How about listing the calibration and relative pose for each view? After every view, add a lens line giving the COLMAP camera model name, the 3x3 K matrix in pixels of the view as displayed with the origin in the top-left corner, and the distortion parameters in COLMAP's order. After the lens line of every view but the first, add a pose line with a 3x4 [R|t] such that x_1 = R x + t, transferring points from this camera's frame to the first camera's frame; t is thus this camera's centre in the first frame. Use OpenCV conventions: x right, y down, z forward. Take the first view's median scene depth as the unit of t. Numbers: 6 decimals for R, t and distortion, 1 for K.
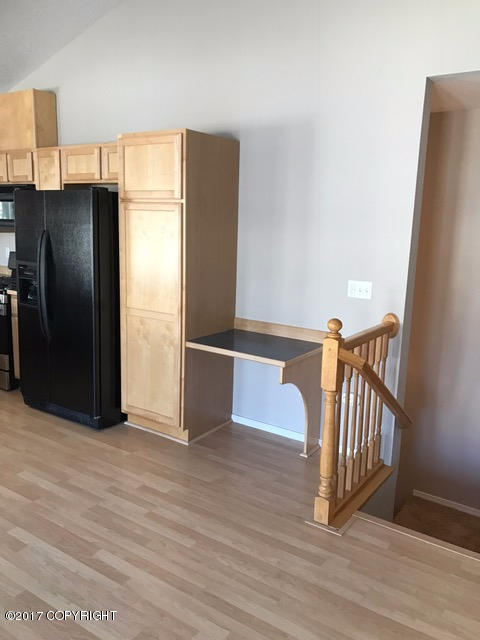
lens RADIAL K [[527.3, 0, 236.3], [0, 527.3, 312.4], [0, 0, 1]] dist [0.044302, -0.062770]
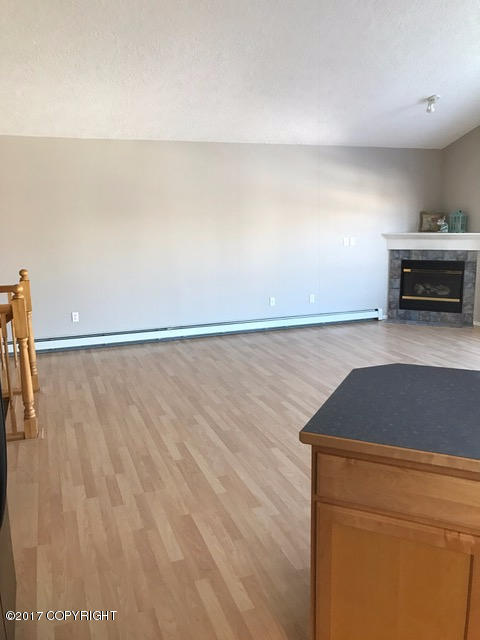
lens RADIAL K [[527.3, 0, 236.3], [0, 527.3, 312.4], [0, 0, 1]] dist [0.044302, -0.062770]
pose [[-0.813215, -0.121216, 0.569199, -0.741370], [0.093246, 0.938291, 0.333039, -0.227012], [-0.574444, 0.323908, -0.751730, 1.214640]]
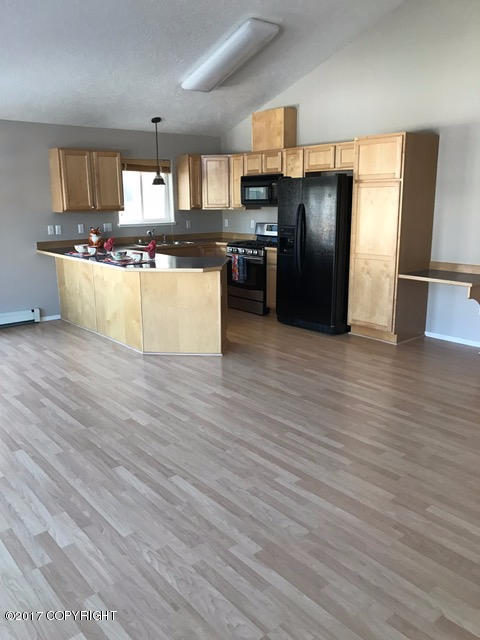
lens RADIAL K [[527.3, 0, 236.3], [0, 527.3, 312.4], [0, 0, 1]] dist [0.044302, -0.062770]
pose [[0.960238, 0.024608, -0.278097, -0.110775], [-0.015354, 0.999255, 0.035407, 0.111521], [0.278761, -0.029730, 0.959900, -0.547354]]
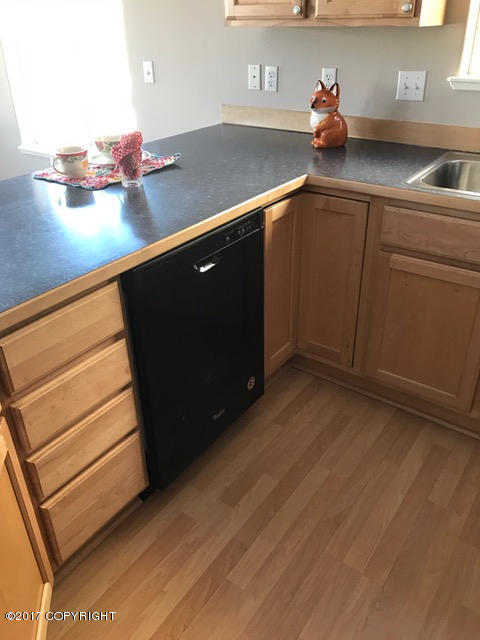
lens RADIAL K [[527.3, 0, 236.3], [0, 527.3, 312.4], [0, 0, 1]] dist [0.044302, -0.062770]
pose [[-0.038252, 0.468377, -0.882700, -0.462130], [-0.150557, 0.870562, 0.468460, -0.142465], [0.987861, 0.150816, 0.037216, 0.986157]]
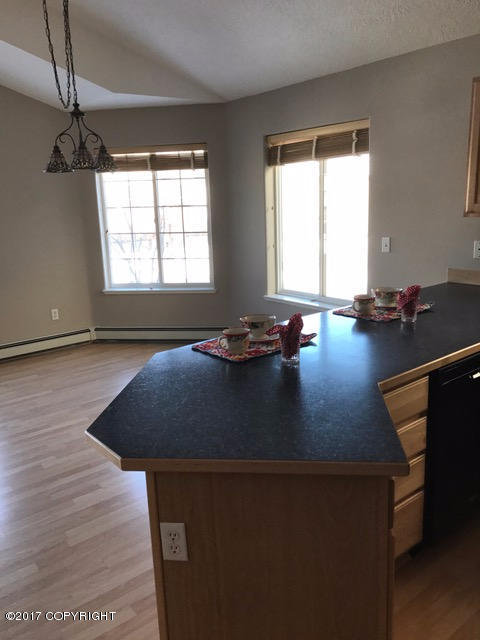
lens RADIAL K [[527.3, 0, 236.3], [0, 527.3, 312.4], [0, 0, 1]] dist [0.044302, -0.062770]
pose [[-0.319317, 0.195233, -0.927319, -0.224526], [-0.129856, 0.960303, 0.246892, -0.155885], [0.938709, 0.199255, -0.281289, 0.874464]]
